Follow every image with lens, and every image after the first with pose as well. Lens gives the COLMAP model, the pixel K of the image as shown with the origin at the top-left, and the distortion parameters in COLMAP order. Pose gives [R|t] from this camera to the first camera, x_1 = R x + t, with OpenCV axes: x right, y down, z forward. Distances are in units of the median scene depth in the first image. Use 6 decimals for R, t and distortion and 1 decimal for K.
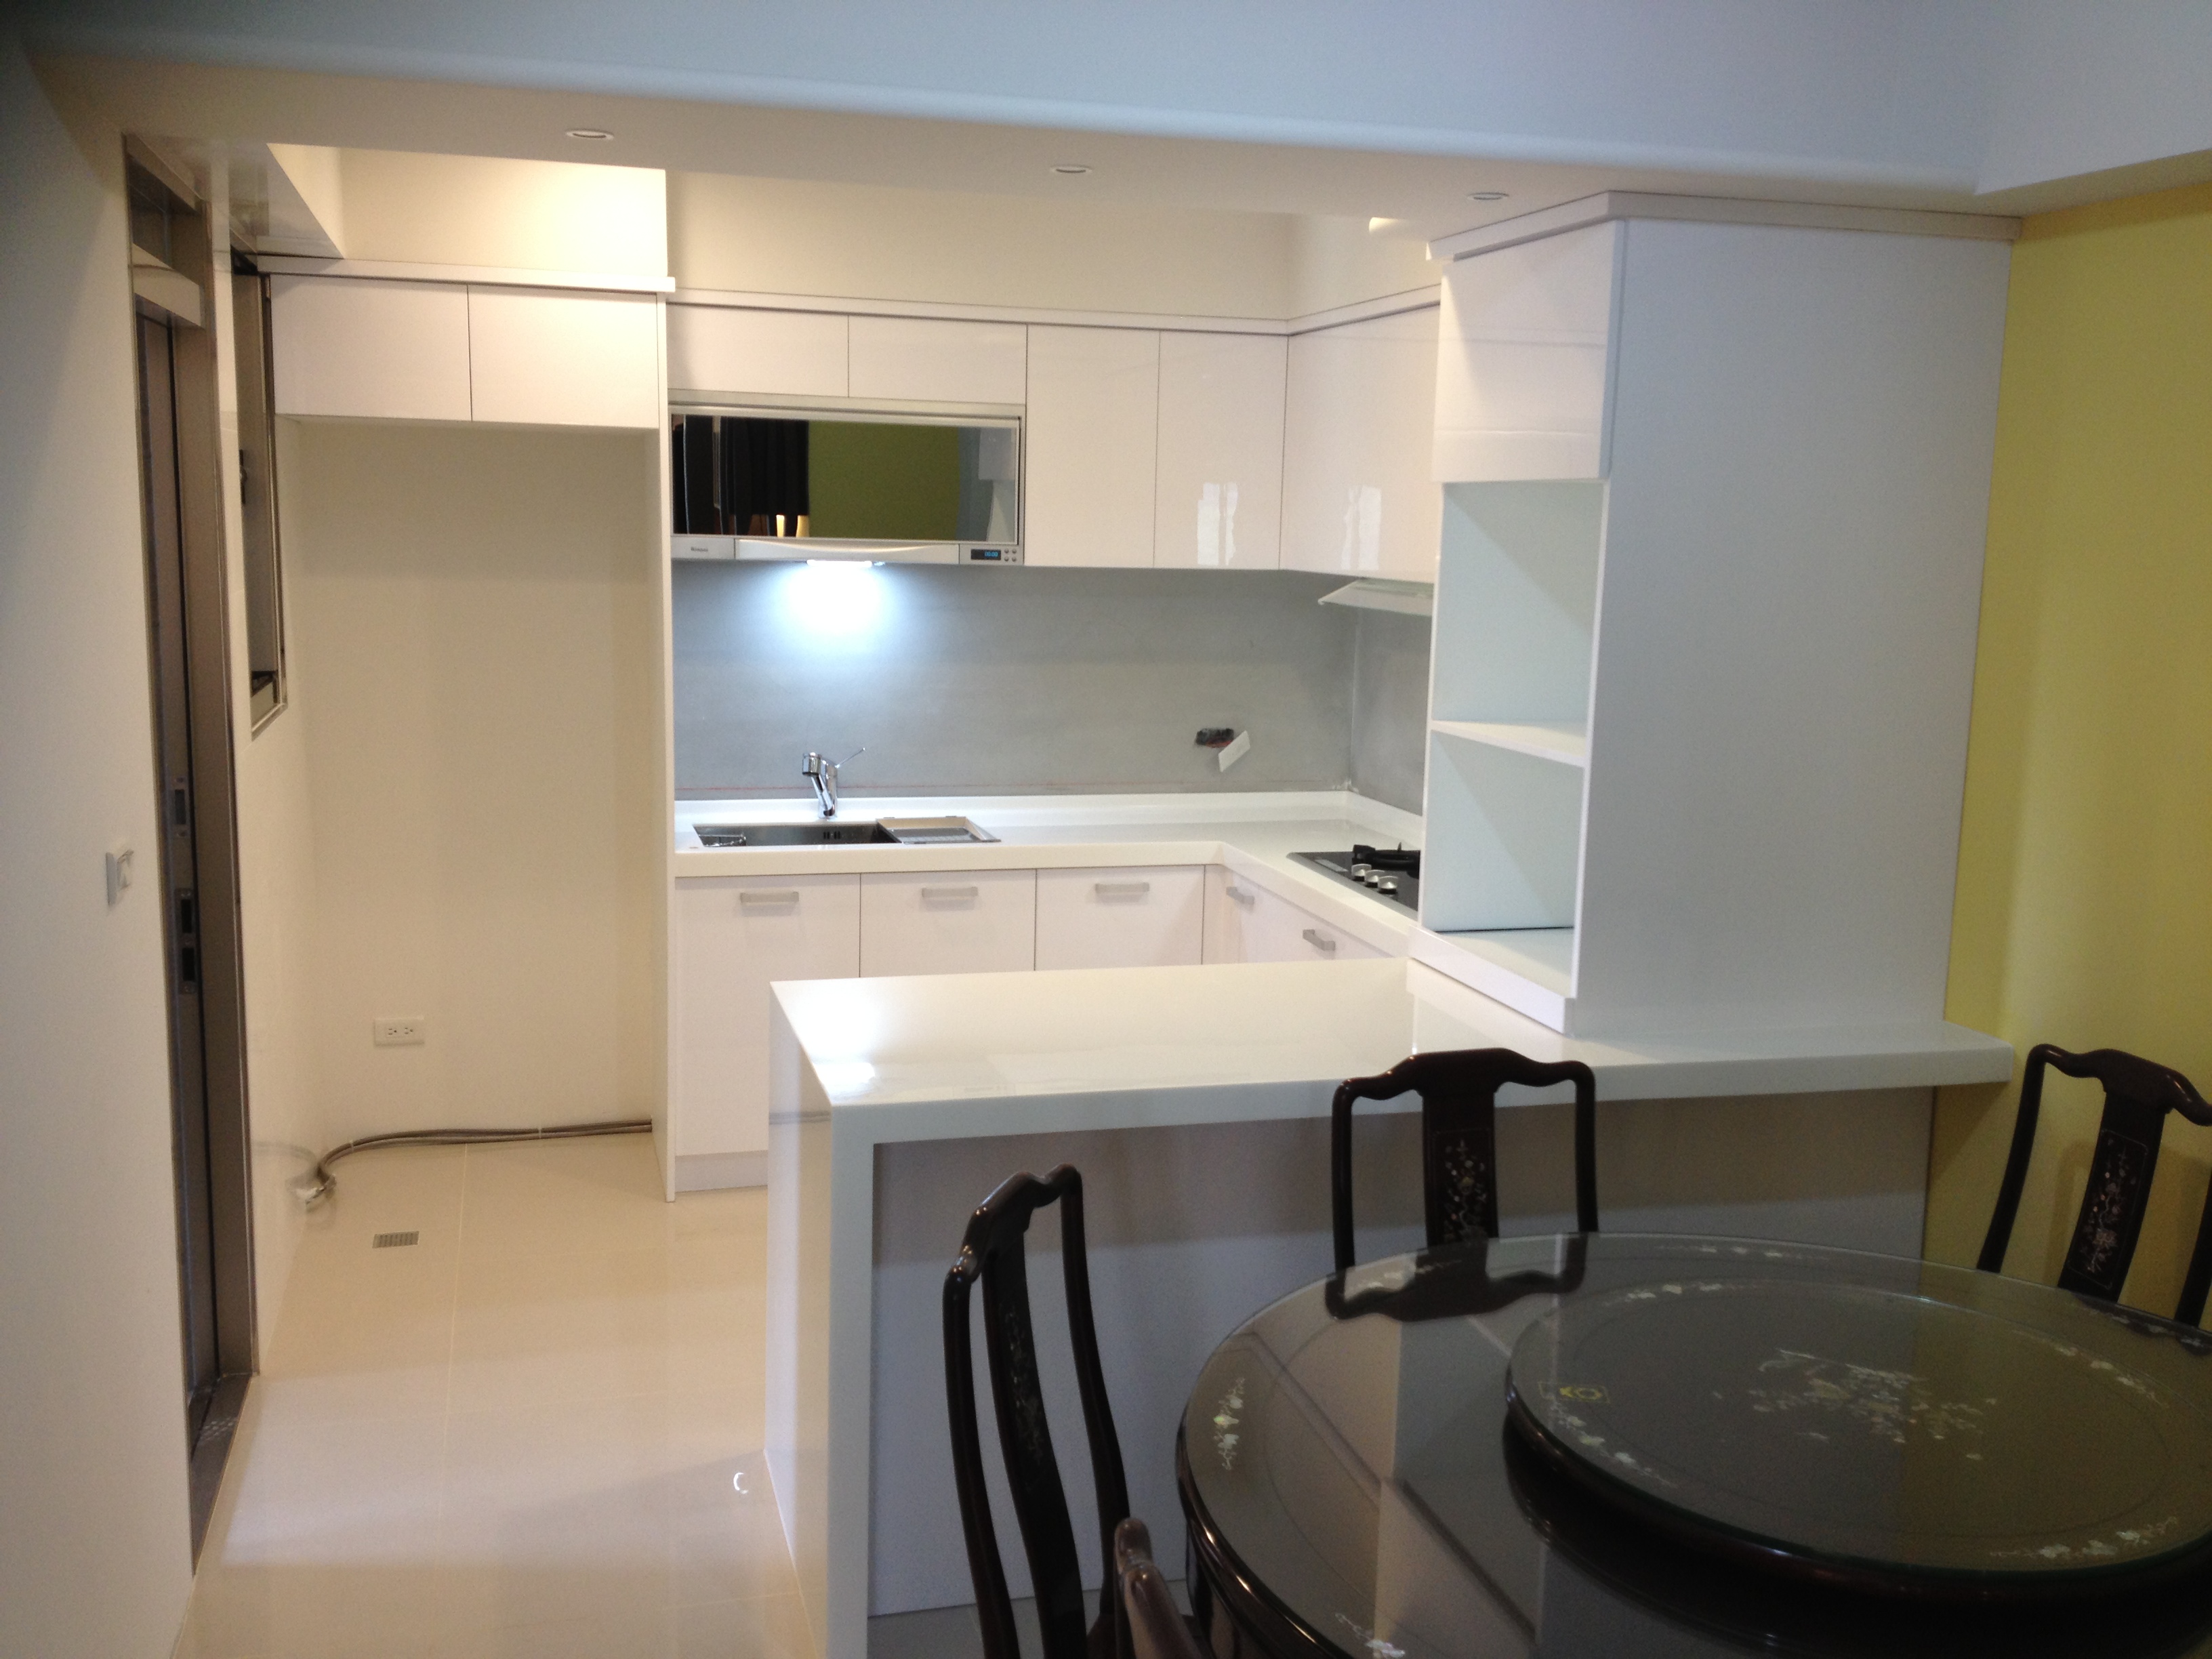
lens RADIAL K [[2065.5, 0, 1106.0], [0, 2065.5, 829.5], [0, 0, 1]] dist [0.090836, -0.338068]
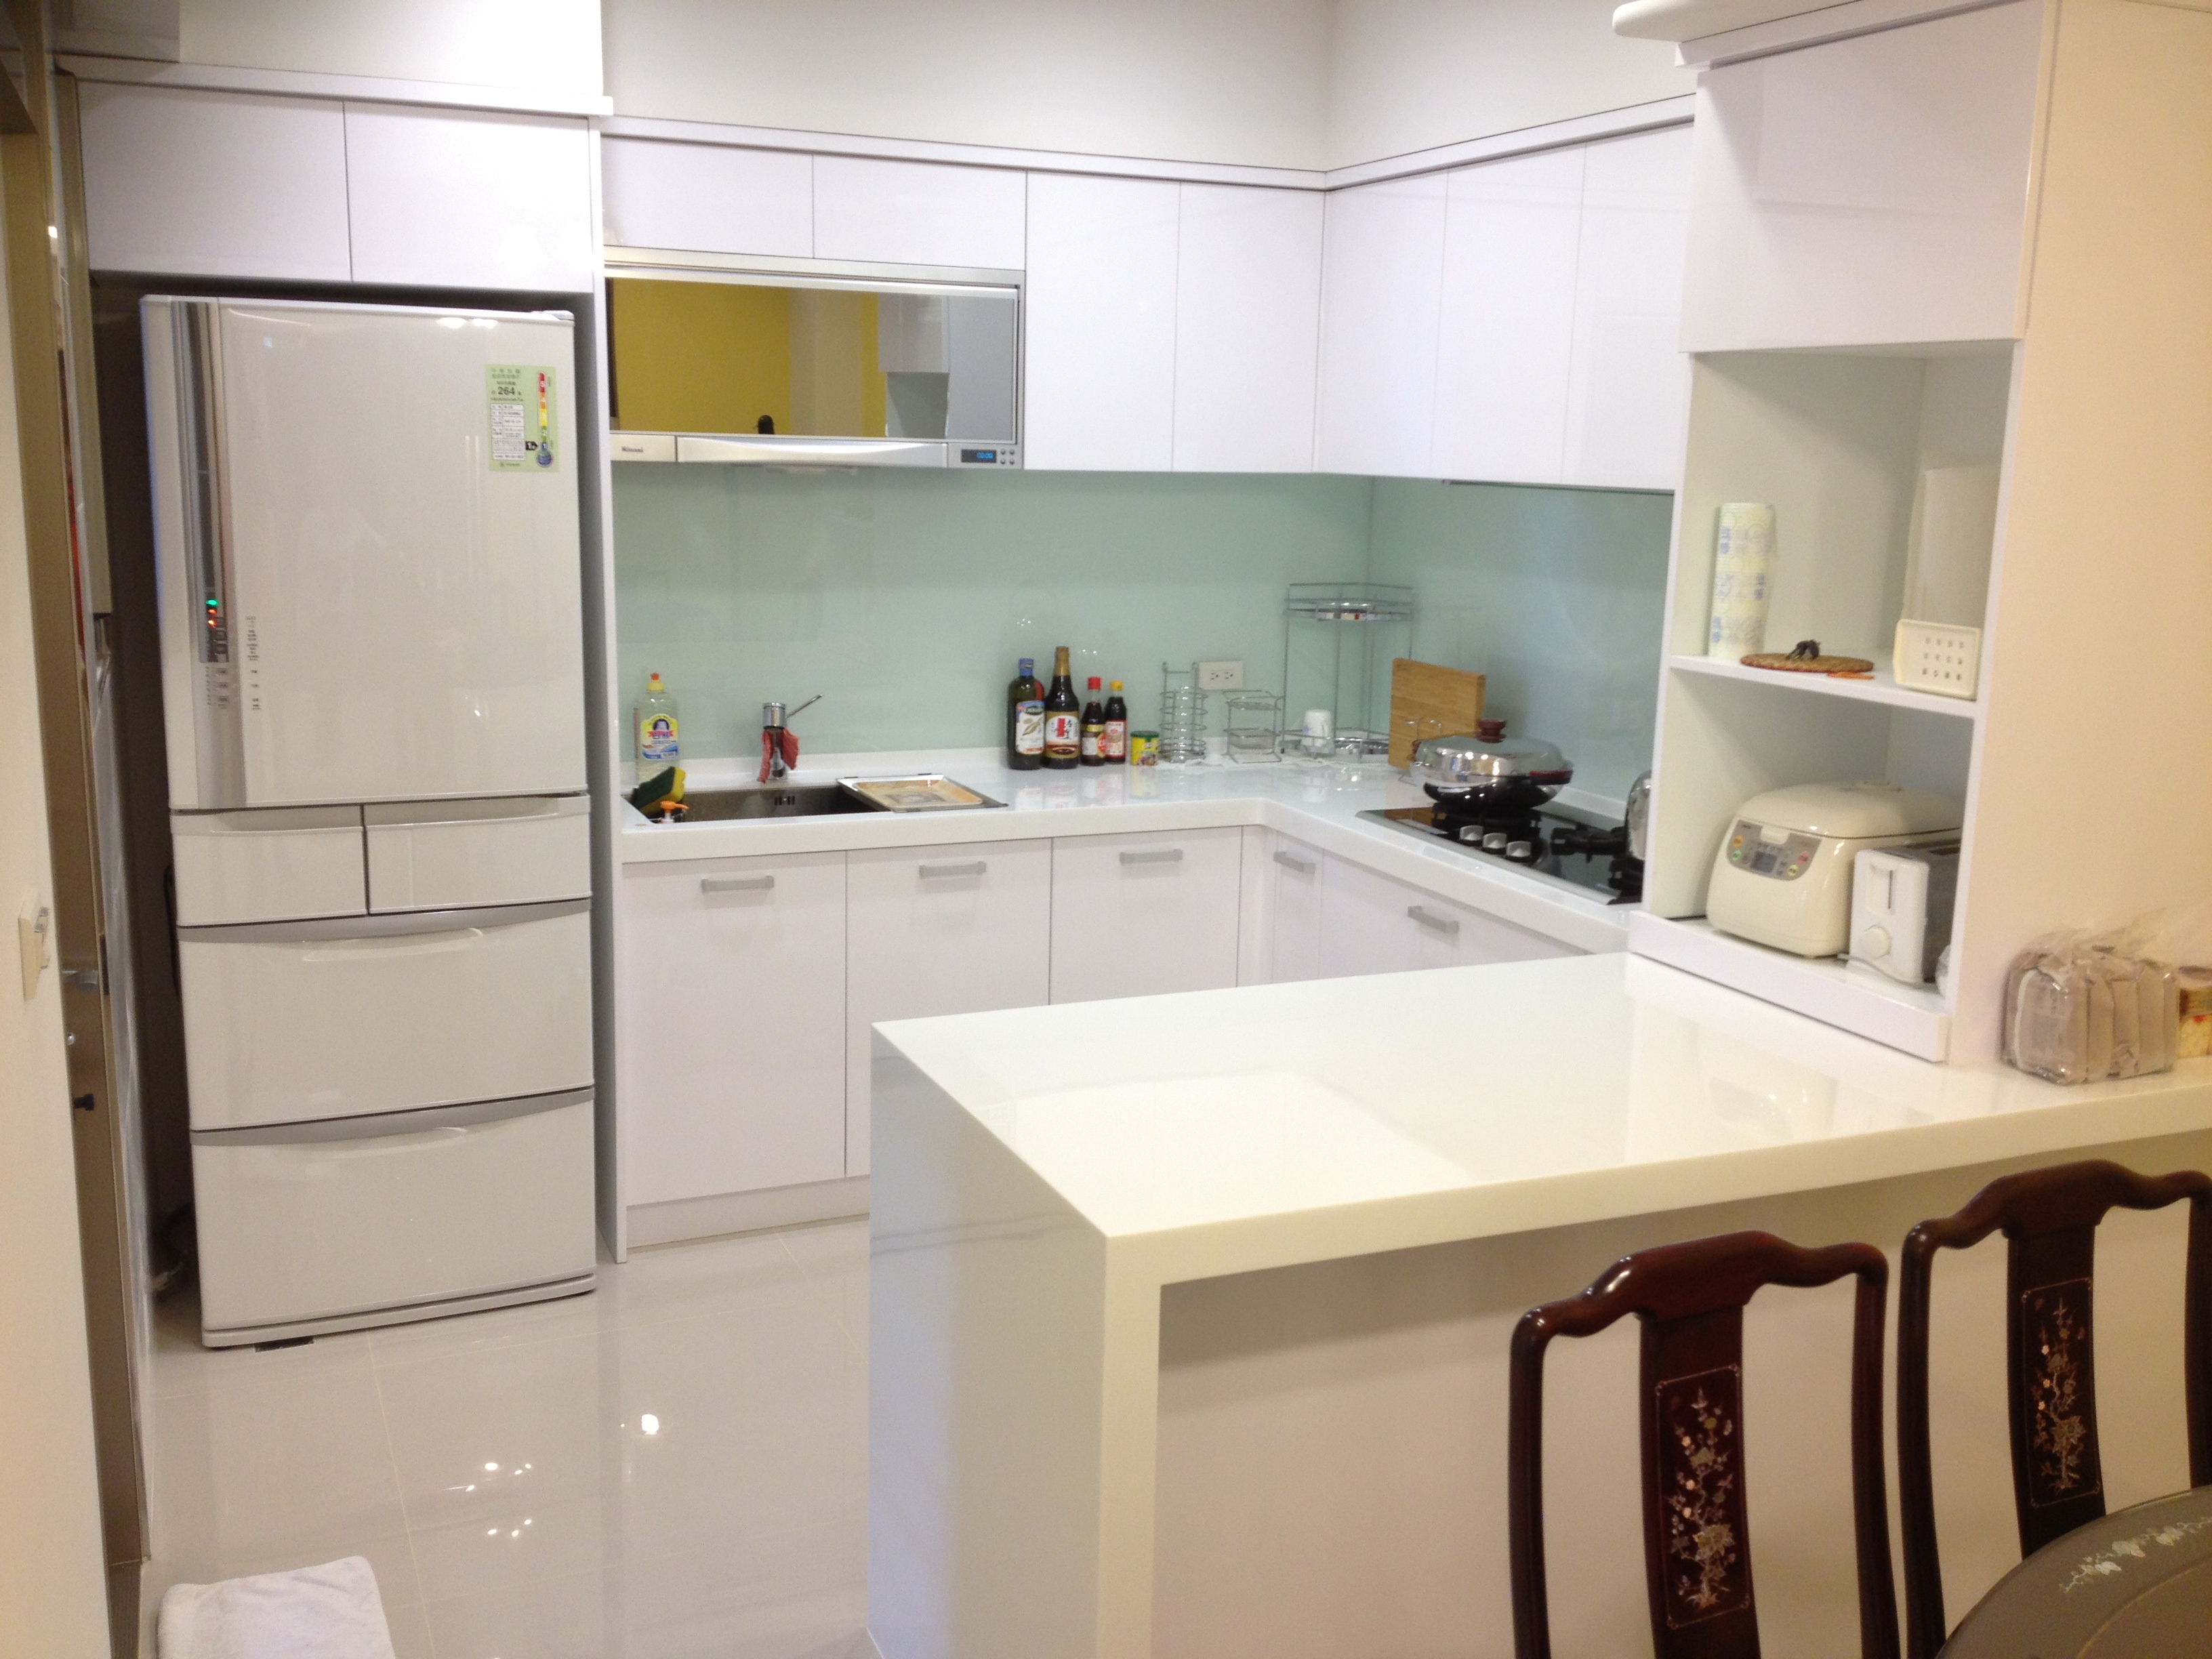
lens RADIAL K [[2100.8, 0, 1109.1], [0, 2100.8, 844.0], [0, 0, 1]] dist [0.079679, -0.213224]
pose [[0.991476, -0.027944, 0.127257, -0.121395], [0.022180, 0.998673, 0.046490, -0.017654], [-0.128387, -0.043271, 0.990780, 0.165289]]
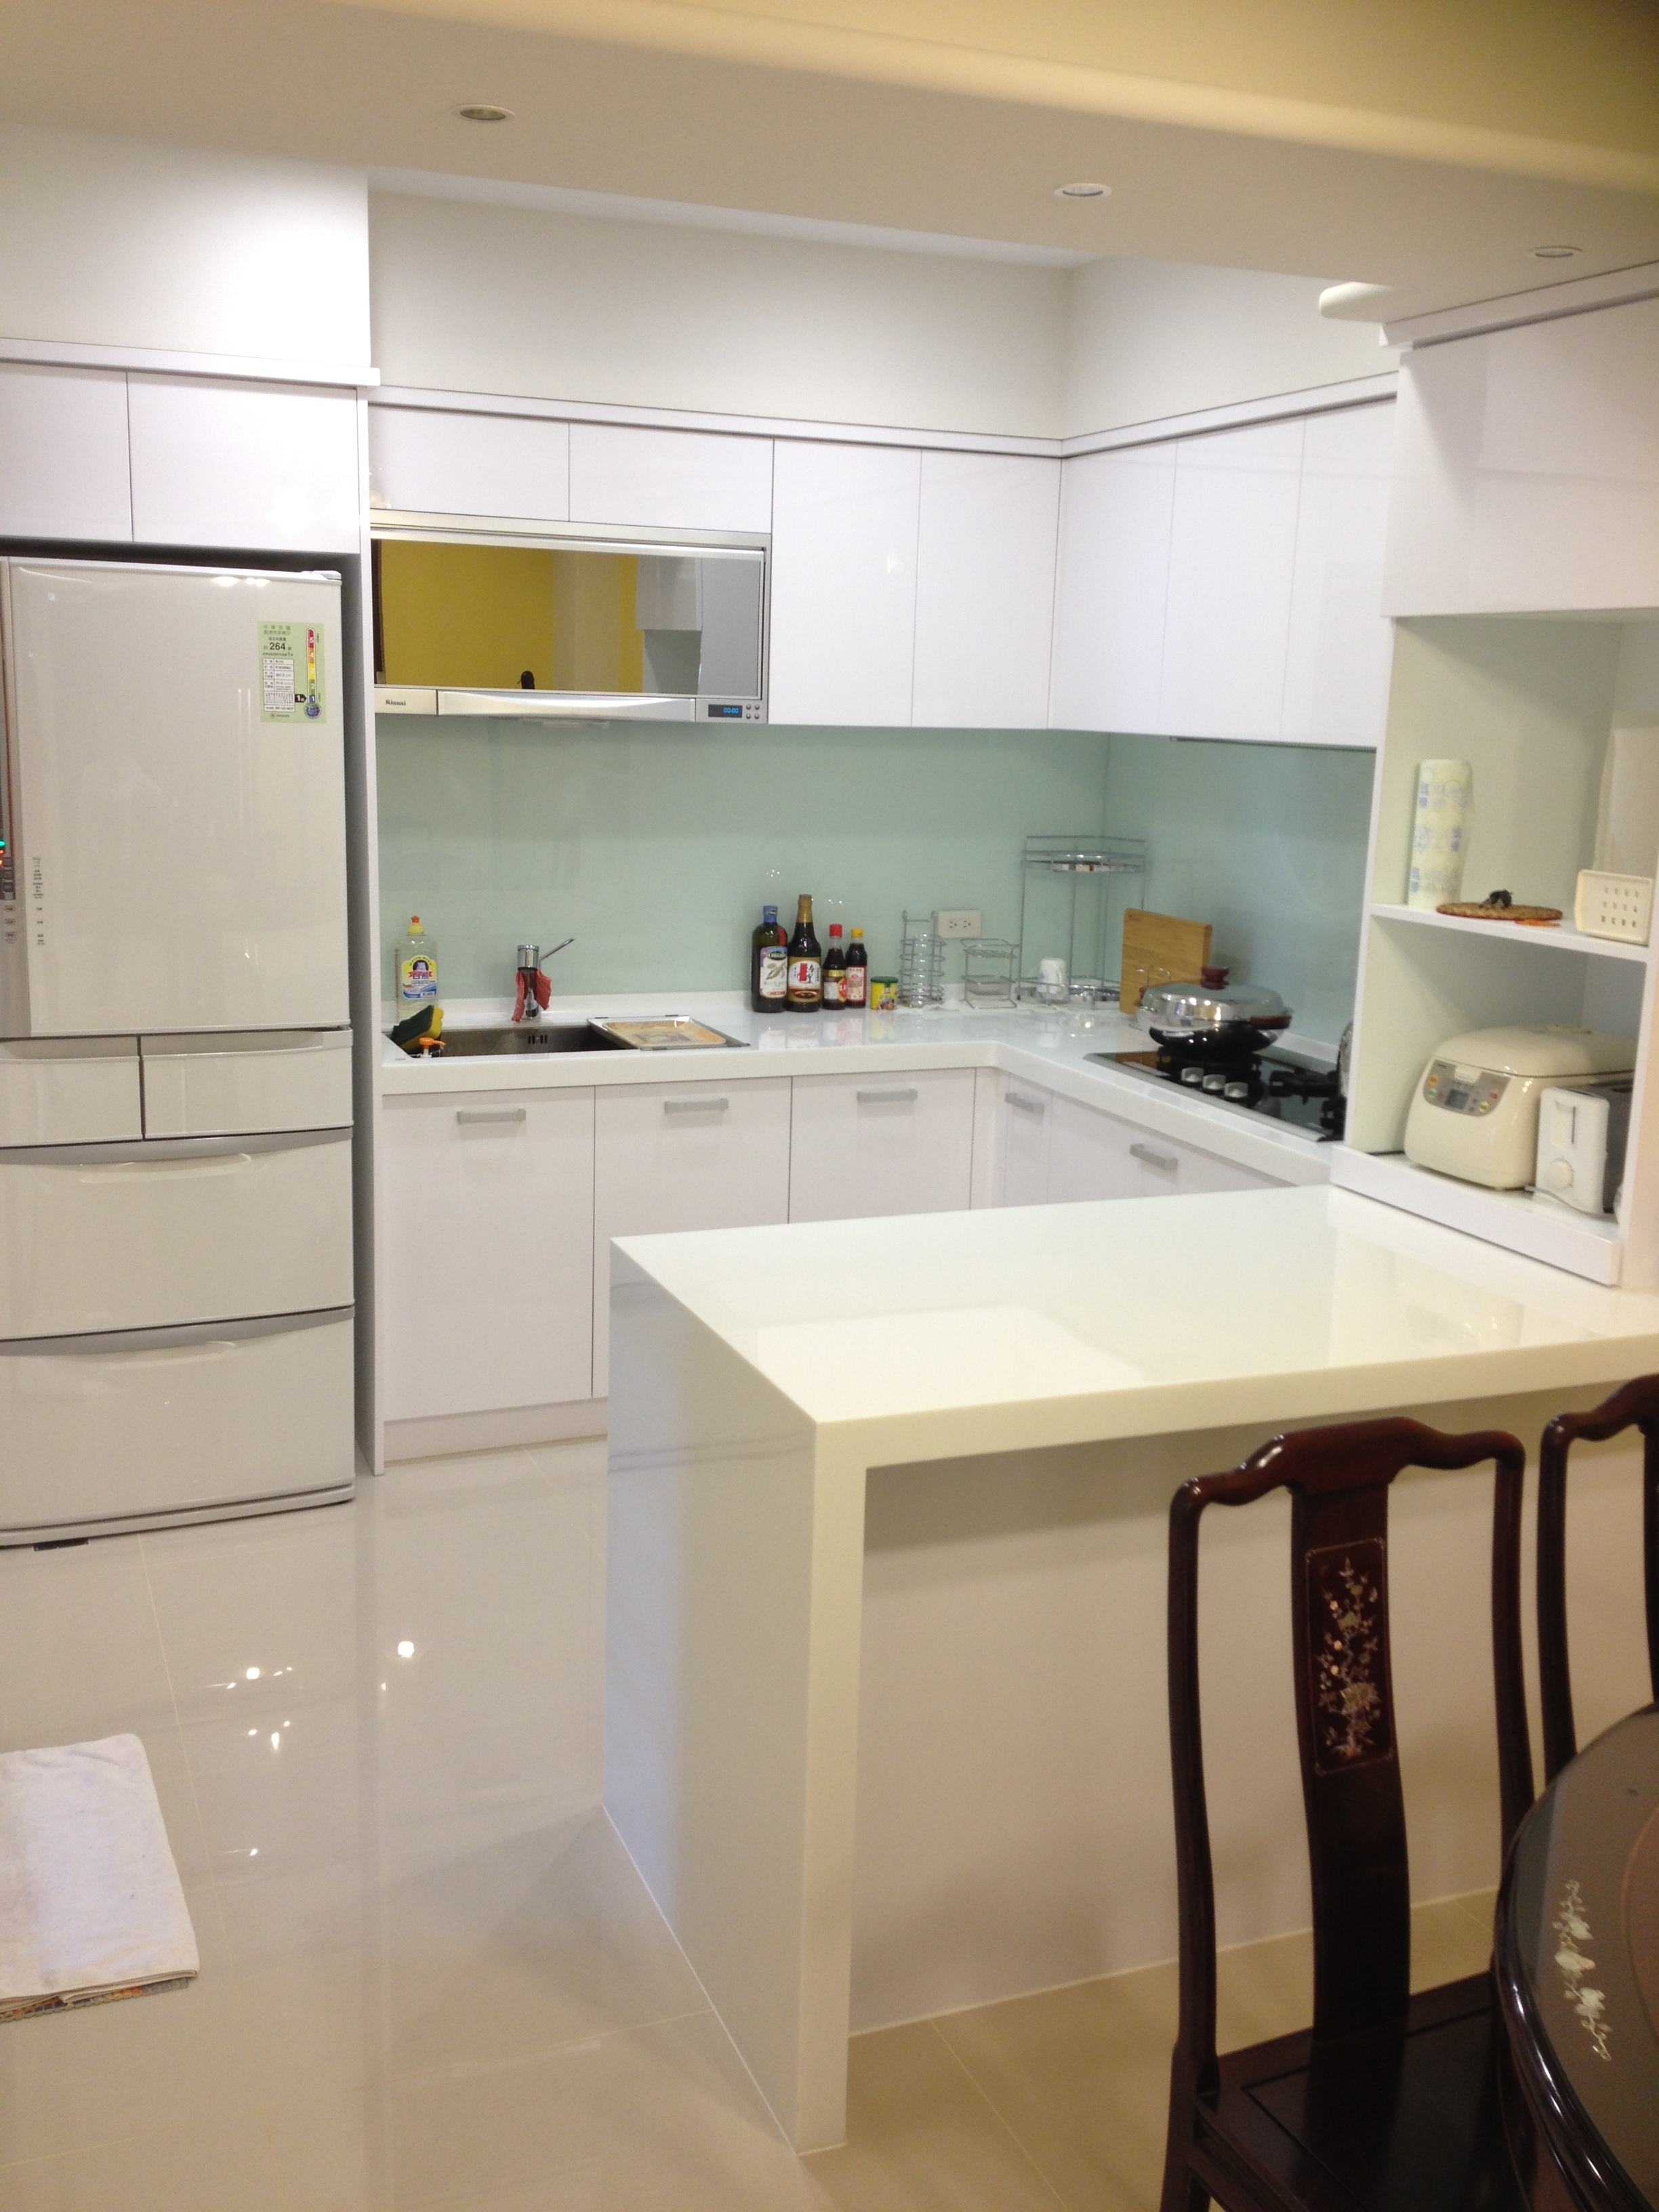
lens RADIAL K [[2083.4, 0, 829.5], [0, 2083.4, 1106.0], [0, 0, 1]] dist [0.071935, -0.199979]
pose [[0.993744, -0.018871, 0.110077, -0.117376], [0.013404, 0.998650, 0.050191, -0.012645], [-0.110875, -0.048402, 0.992655, 0.132466]]
